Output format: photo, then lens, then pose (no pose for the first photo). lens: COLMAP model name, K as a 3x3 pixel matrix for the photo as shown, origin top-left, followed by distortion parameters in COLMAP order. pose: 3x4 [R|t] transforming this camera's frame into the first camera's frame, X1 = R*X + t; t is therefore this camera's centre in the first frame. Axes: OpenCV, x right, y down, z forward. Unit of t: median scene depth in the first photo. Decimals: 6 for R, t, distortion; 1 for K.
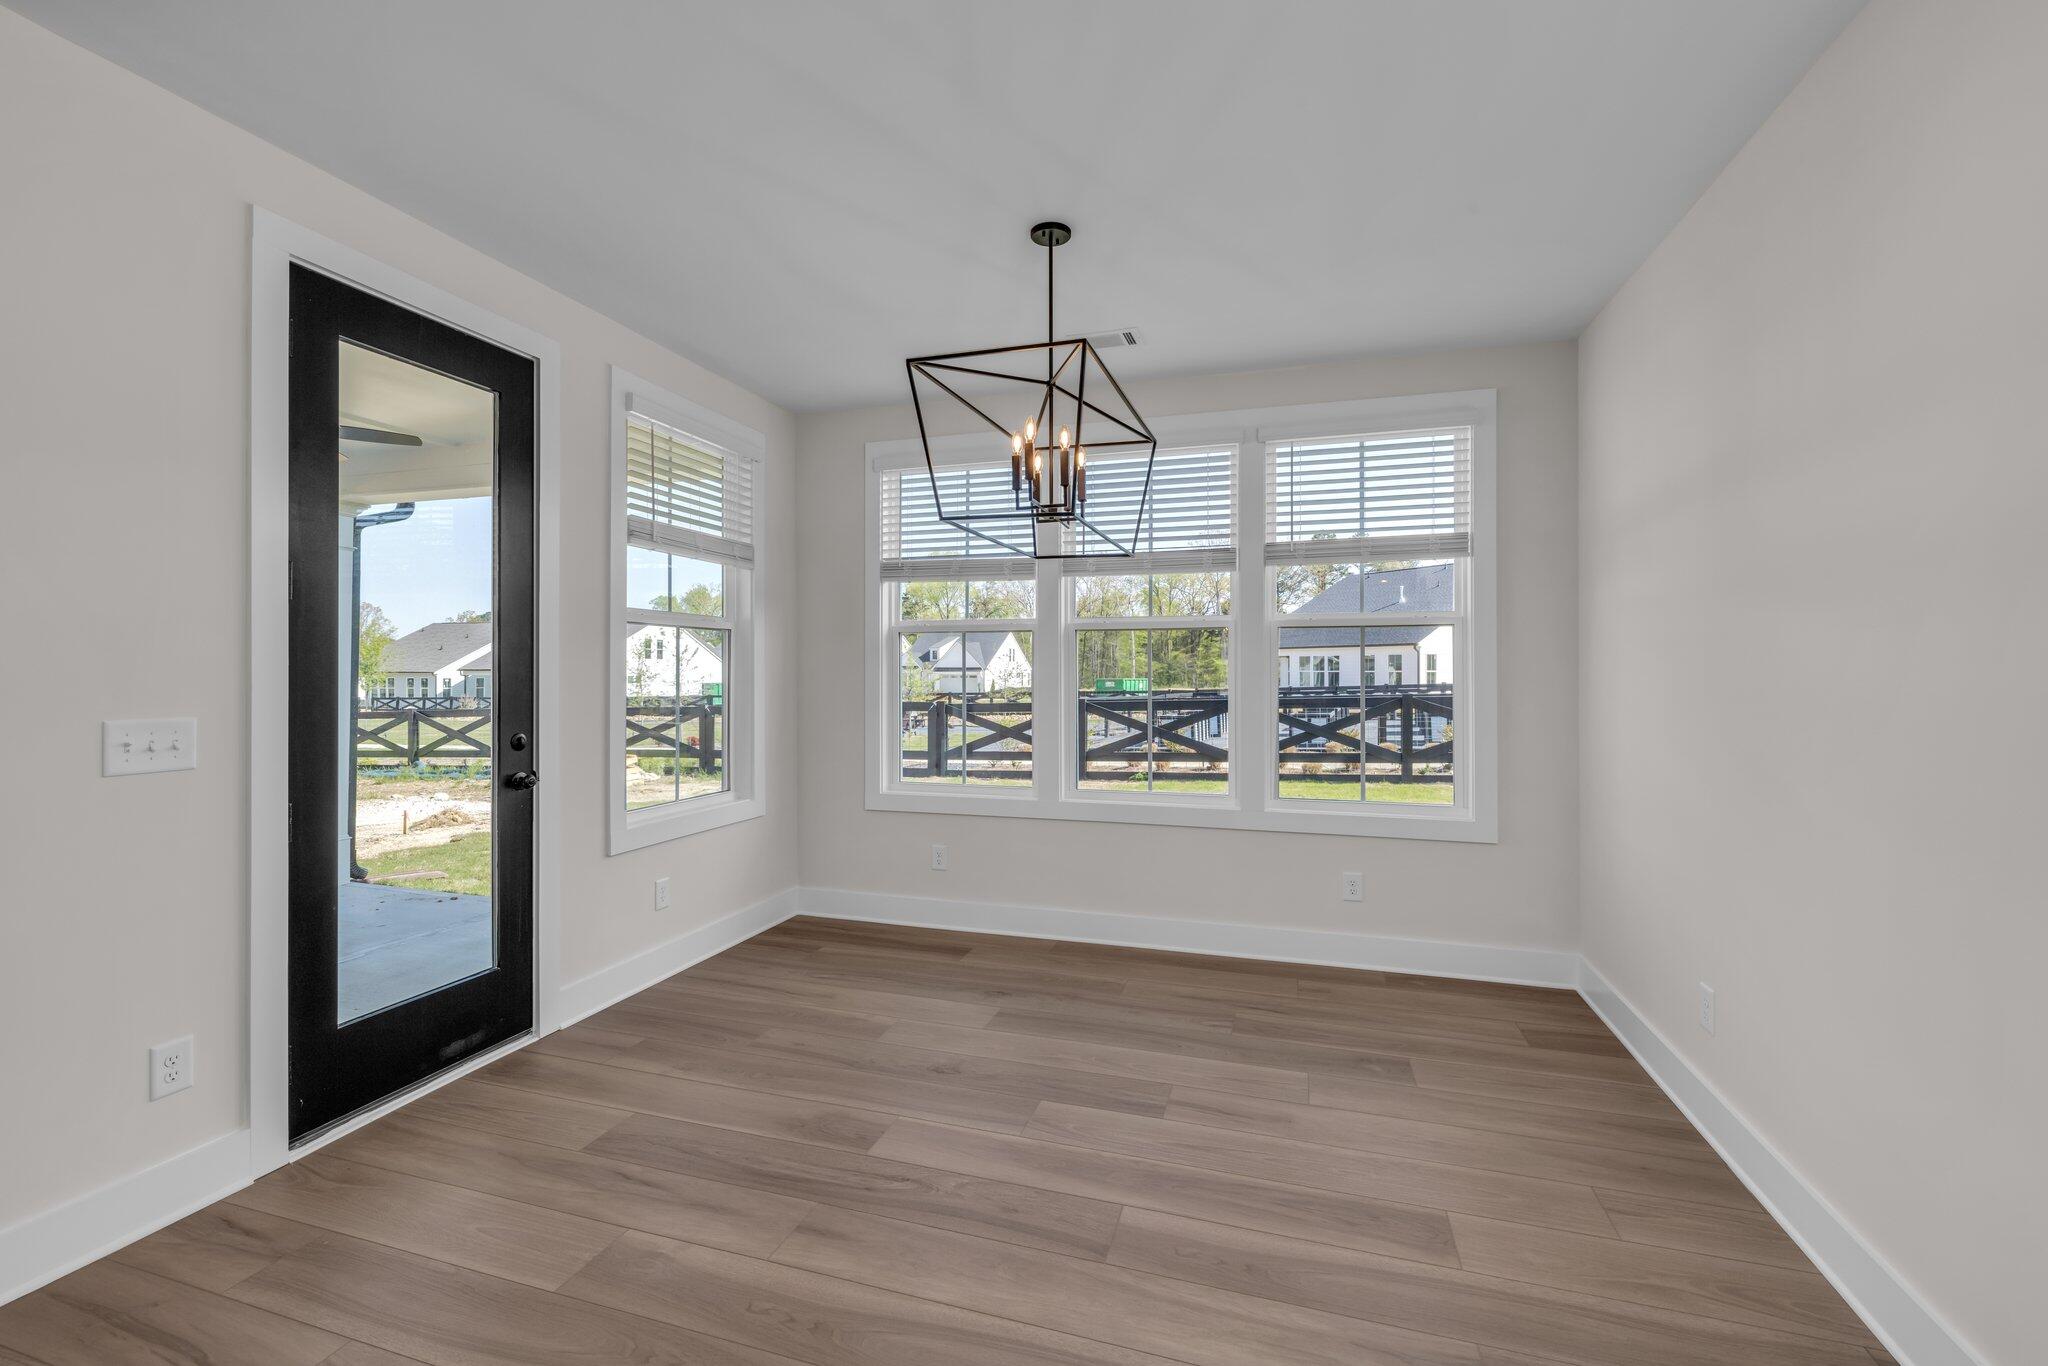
lens RADIAL K [[864.2, 0, 1022.8], [0, 864.2, 670.4], [0, 0, 1]] dist [-0.000636, -0.000539]
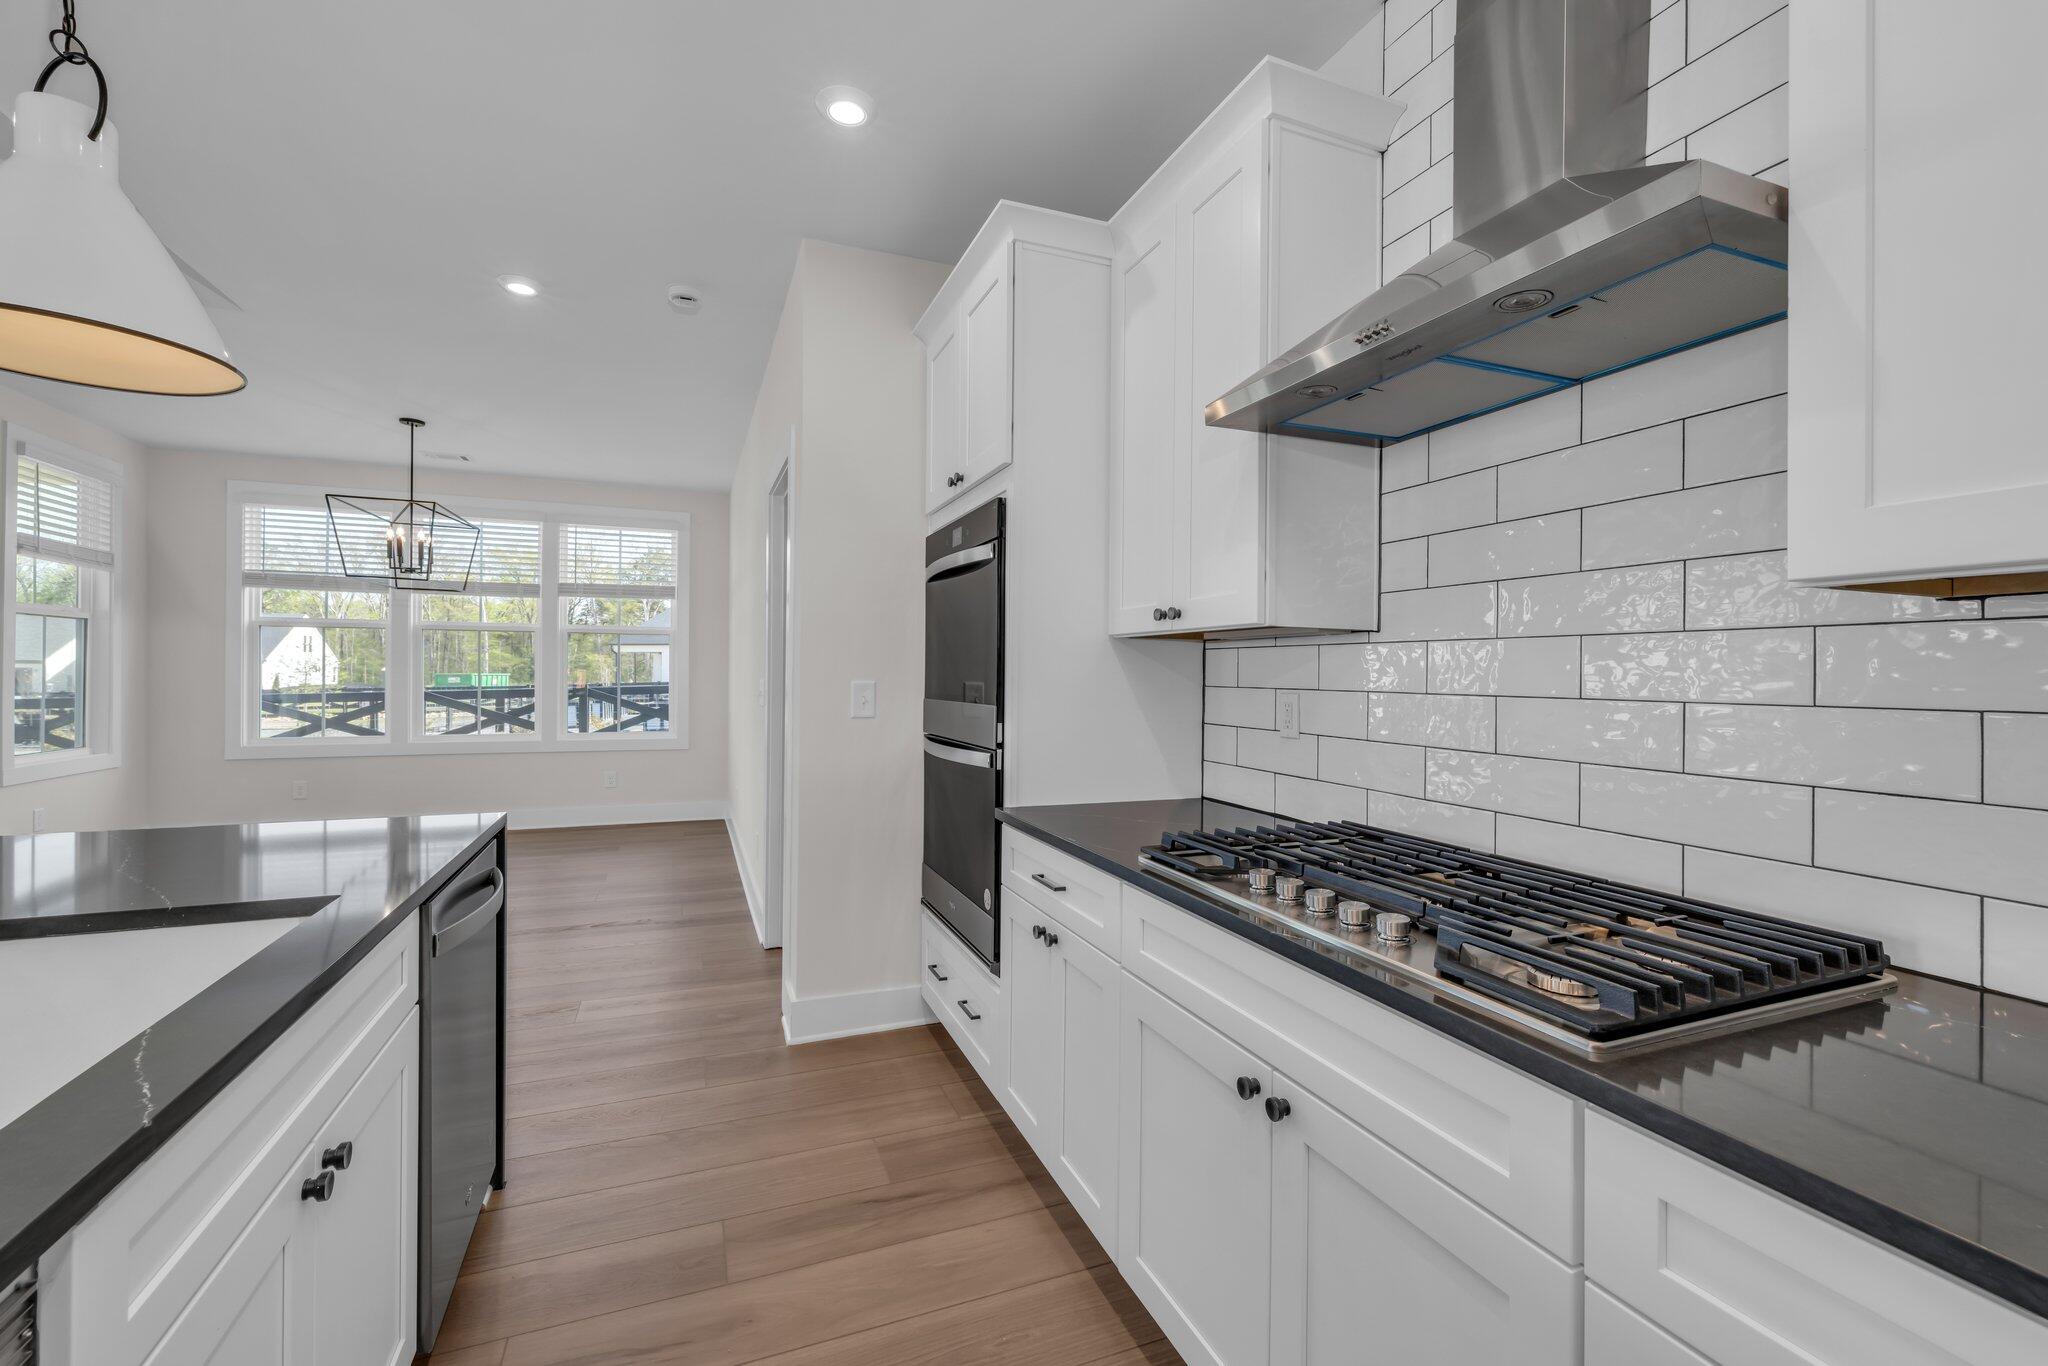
lens RADIAL K [[864.2, 0, 1022.8], [0, 864.2, 670.4], [0, 0, 1]] dist [-0.000636, -0.000539]
pose [[0.776446, 0.008060, 0.630132, -0.077863], [-0.009834, 0.999951, -0.000672, 0.016000], [-0.630106, -0.005675, 0.776488, -0.874665]]
